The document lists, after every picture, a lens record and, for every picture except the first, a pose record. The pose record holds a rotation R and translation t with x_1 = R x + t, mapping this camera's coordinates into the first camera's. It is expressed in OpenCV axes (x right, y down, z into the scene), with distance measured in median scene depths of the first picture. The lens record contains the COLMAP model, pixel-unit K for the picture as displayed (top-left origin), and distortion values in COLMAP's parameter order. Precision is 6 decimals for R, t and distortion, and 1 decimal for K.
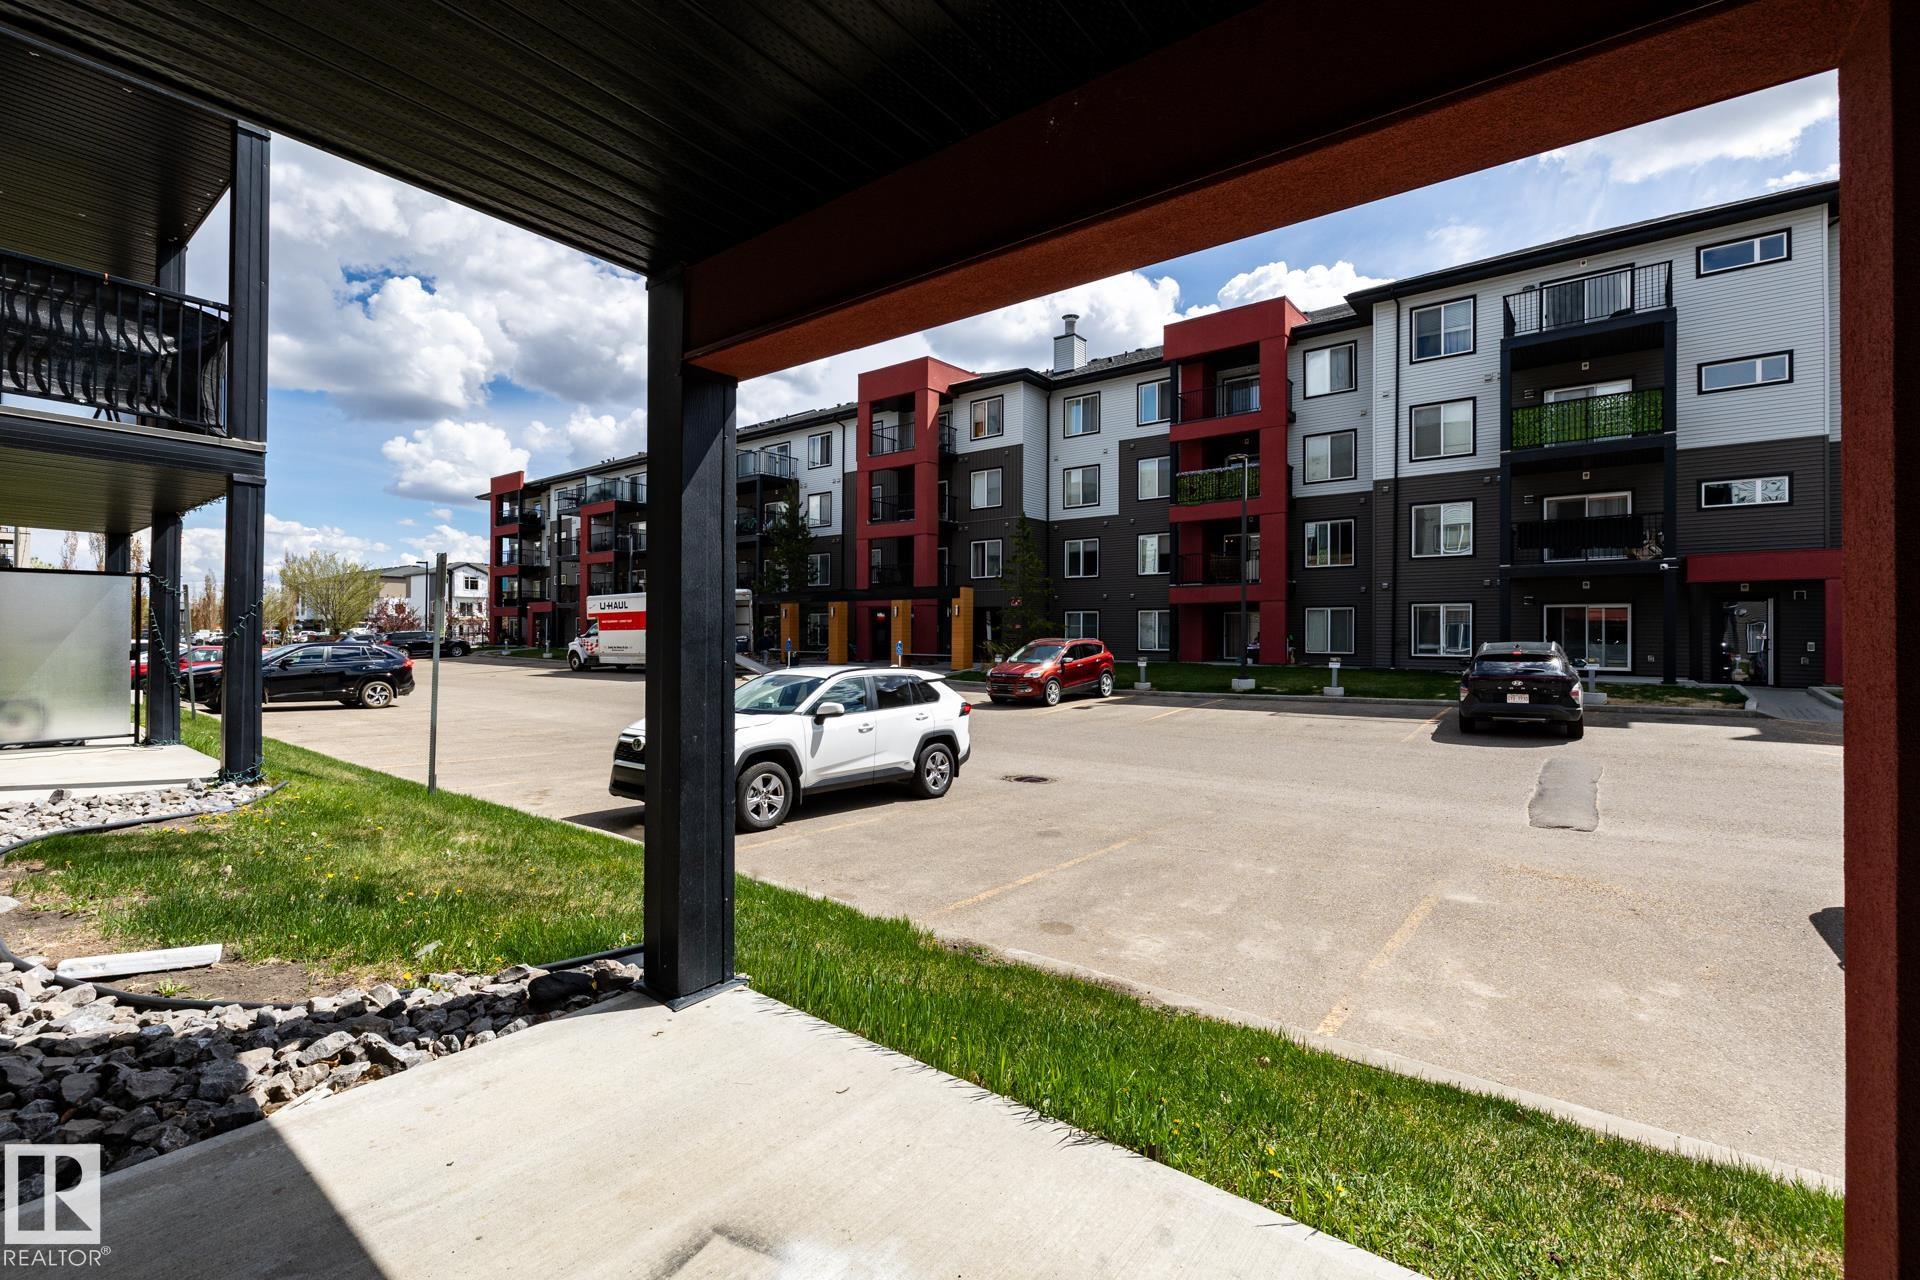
lens RADIAL K [[836.6, 0, 960.0], [0, 836.6, 640.0], [0, 0, 1]] dist [-0.000228, -0.000185]
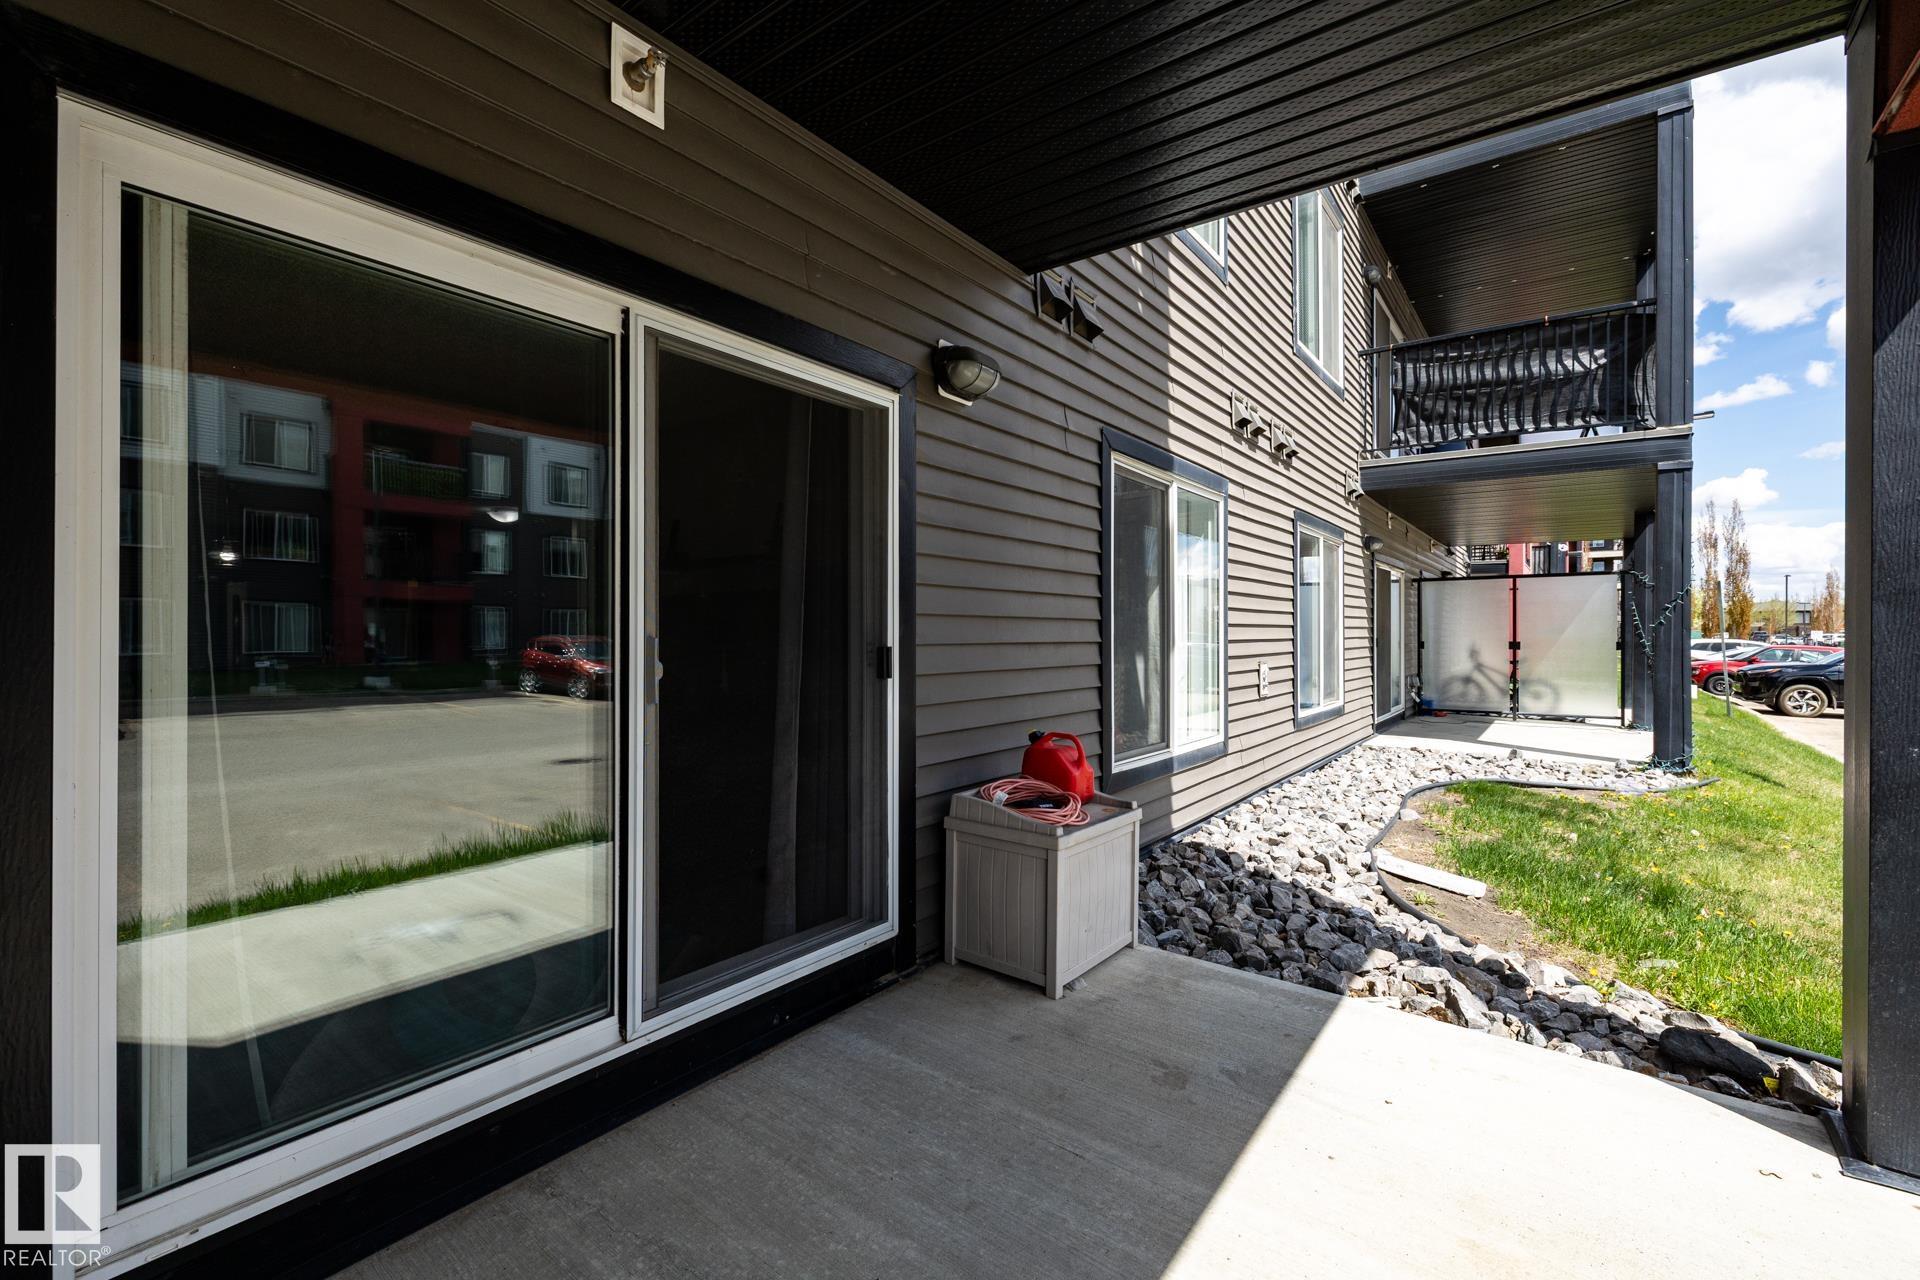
lens RADIAL K [[836.6, 0, 960.0], [0, 836.6, 640.0], [0, 0, 1]] dist [-0.000228, -0.000185]
pose [[0.011465, 0.001916, -0.999932, 0.267177], [-0.007860, 0.999967, 0.001826, 0.039939], [0.999903, 0.007839, 0.011480, 0.298193]]
